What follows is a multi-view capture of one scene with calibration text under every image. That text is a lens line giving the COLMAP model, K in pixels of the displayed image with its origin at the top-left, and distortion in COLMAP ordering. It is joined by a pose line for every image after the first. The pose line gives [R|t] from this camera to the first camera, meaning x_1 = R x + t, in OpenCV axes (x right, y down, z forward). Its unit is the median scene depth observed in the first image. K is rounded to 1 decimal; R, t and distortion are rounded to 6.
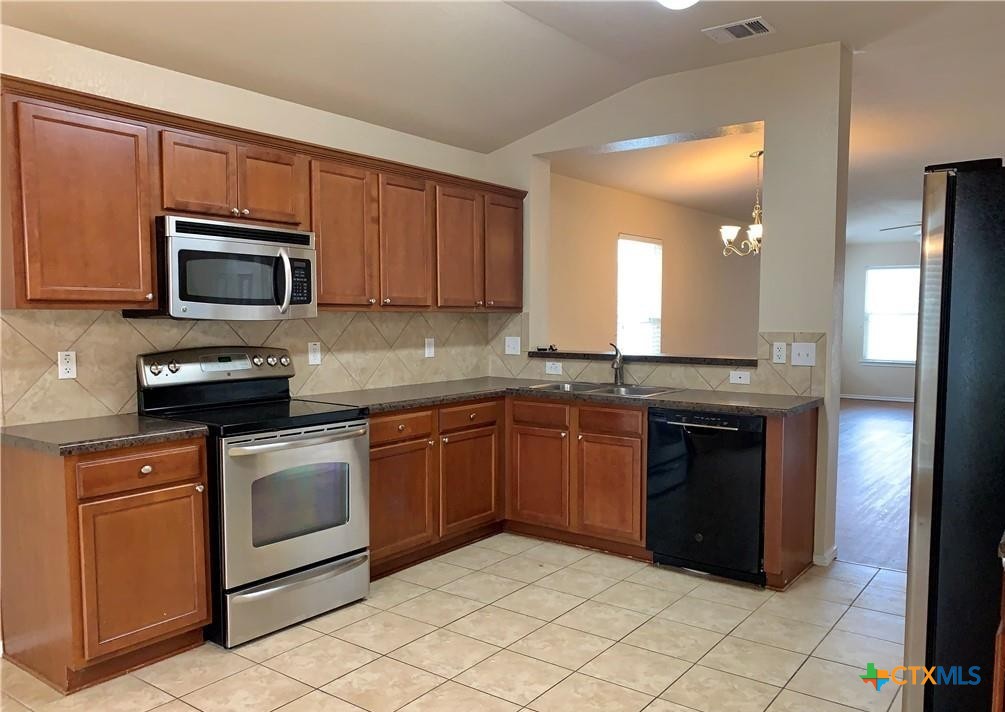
lens RADIAL K [[780.9, 0, 502.5], [0, 780.9, 356.0], [0, 0, 1]] dist [0.002076, -0.001002]
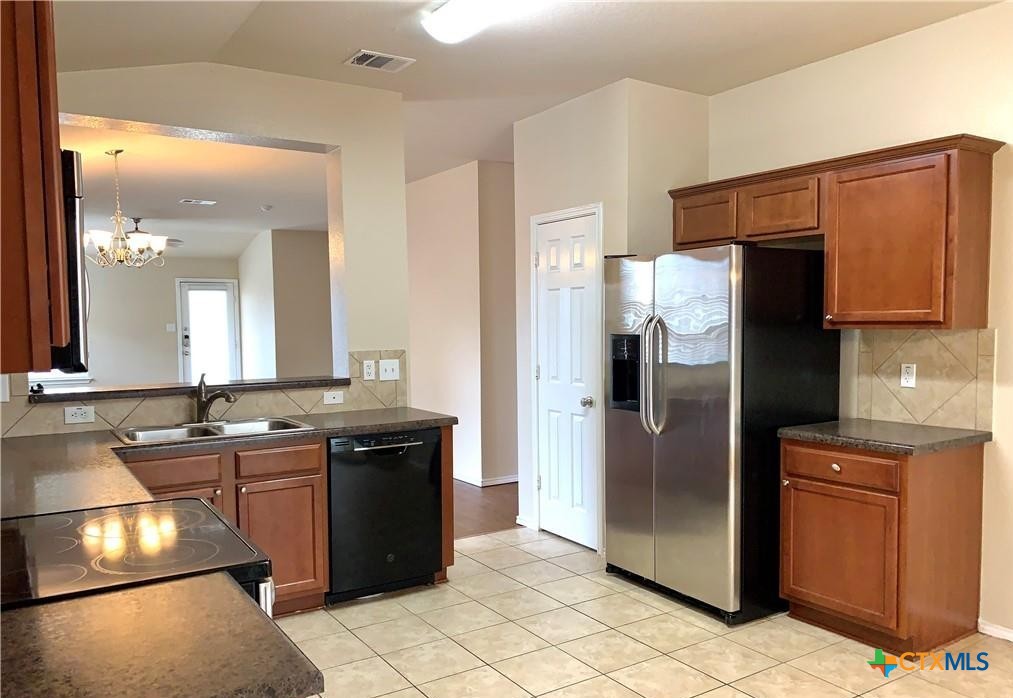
lens RADIAL K [[781.3, 0, 506.5], [0, 781.3, 349.0], [0, 0, 1]] dist [0.040822, -0.001771]
pose [[0.344540, -0.039373, 0.937945, -0.632730], [0.060468, 0.997976, 0.019681, -0.046600], [-0.936822, 0.049935, 0.346224, 0.497236]]
